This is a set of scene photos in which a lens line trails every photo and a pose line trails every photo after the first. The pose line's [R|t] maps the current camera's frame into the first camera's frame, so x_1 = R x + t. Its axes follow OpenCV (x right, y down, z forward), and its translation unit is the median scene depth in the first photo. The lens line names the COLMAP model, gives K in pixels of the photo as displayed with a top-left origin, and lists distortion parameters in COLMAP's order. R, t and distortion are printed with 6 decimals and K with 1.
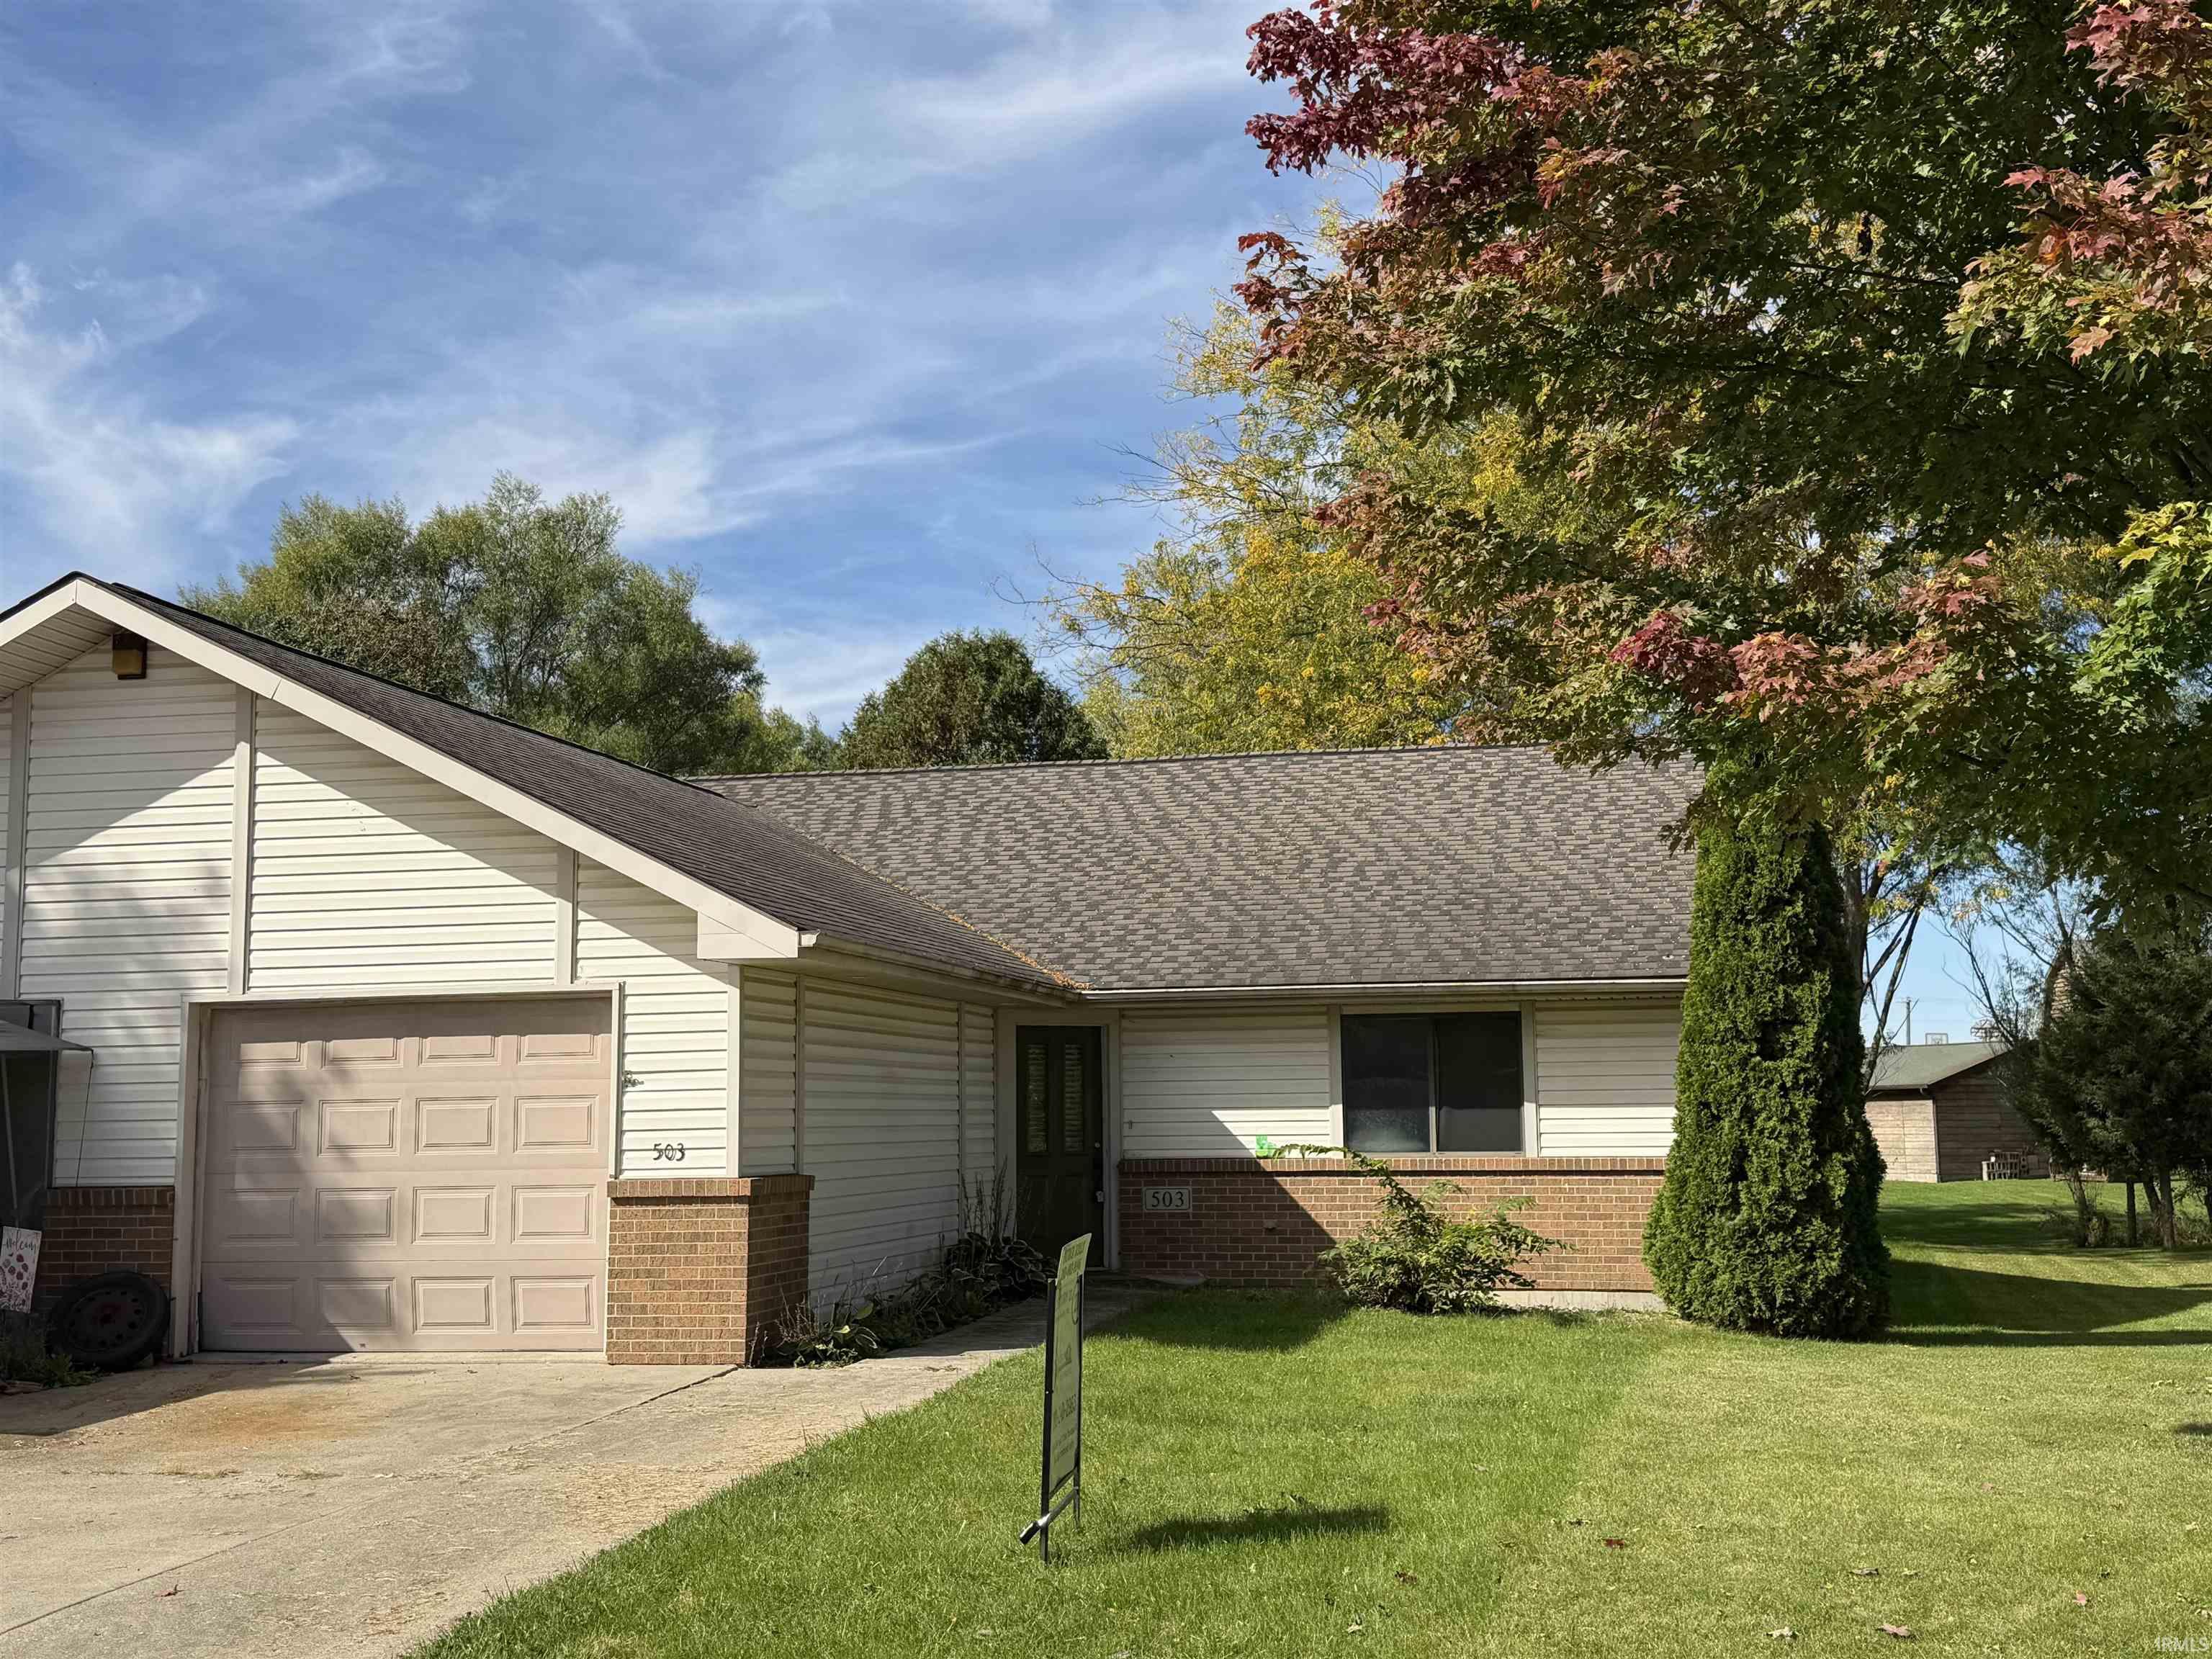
lens RADIAL K [[2505.4, 0, 1102.0], [0, 2505.4, 829.4], [0, 0, 1]] dist [0.186592, 0.000000]
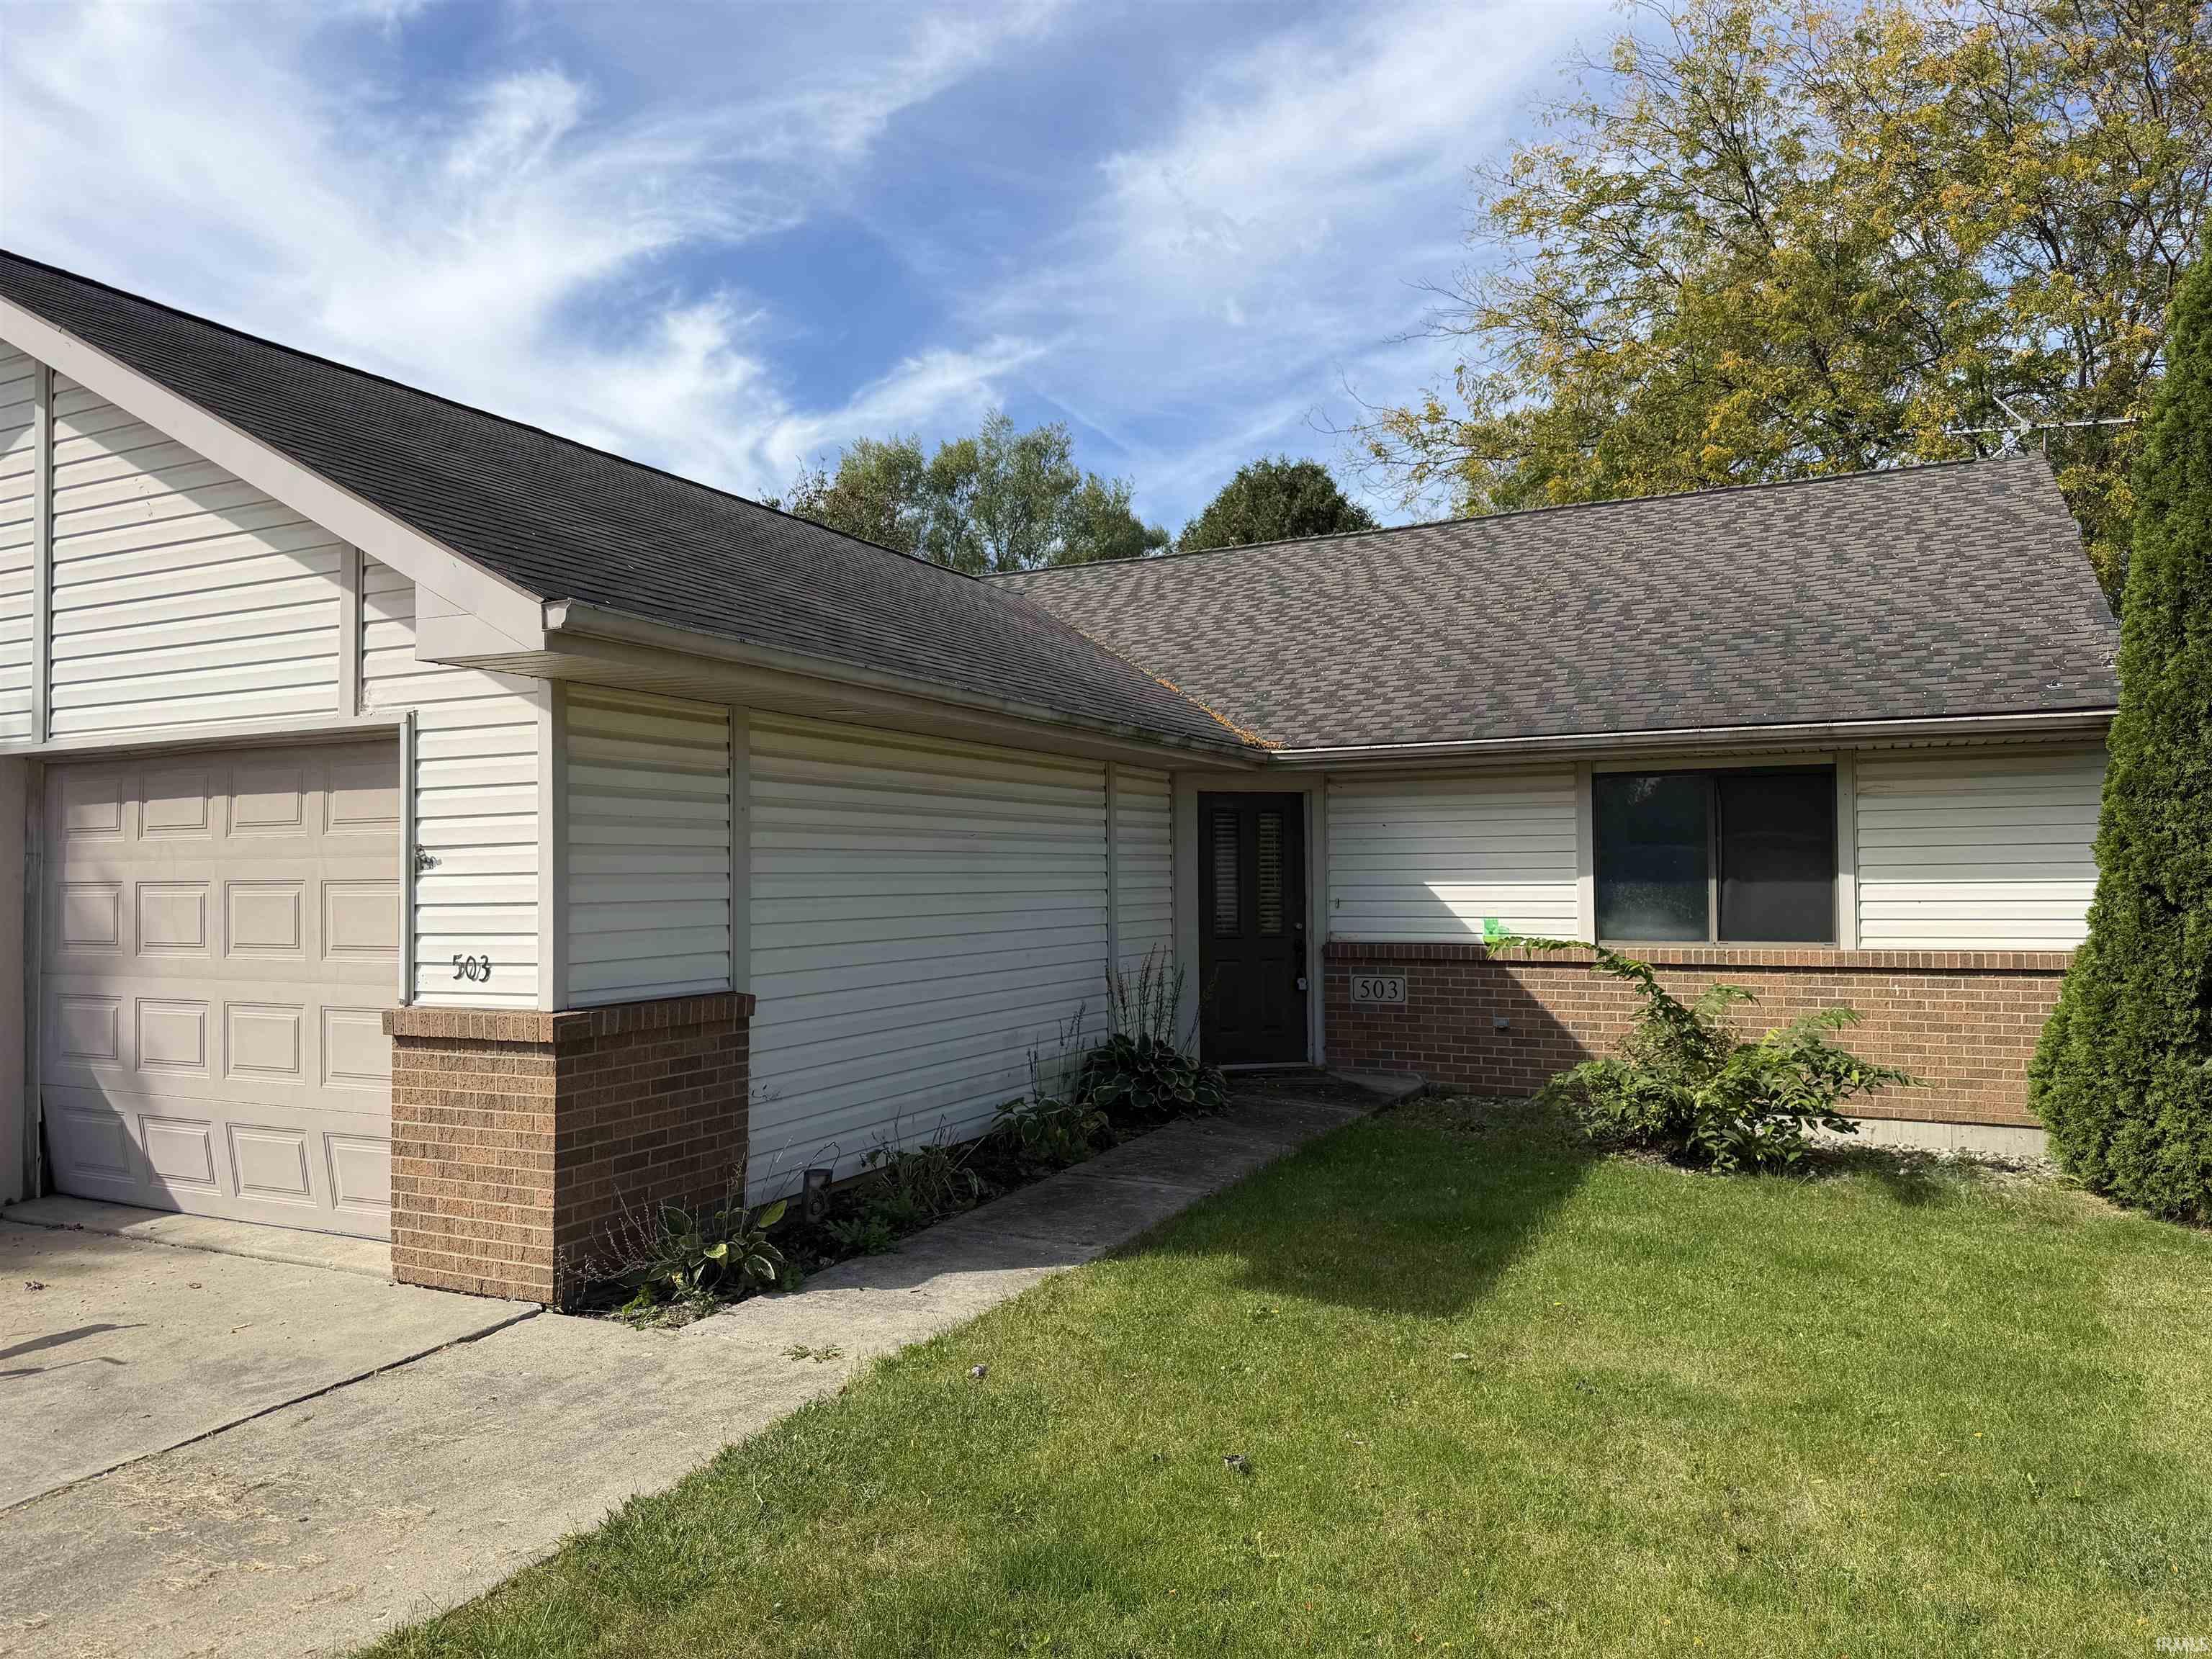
lens RADIAL K [[1545.8, 0, 1097.3], [0, 1545.8, 838.3], [0, 0, 1]] dist [0.045945, -0.057540]
pose [[0.970398, -0.004493, -0.241468, 0.061964], [0.026585, 0.995738, 0.088311, 0.046767], [0.240042, -0.092116, 0.966382, 0.484627]]
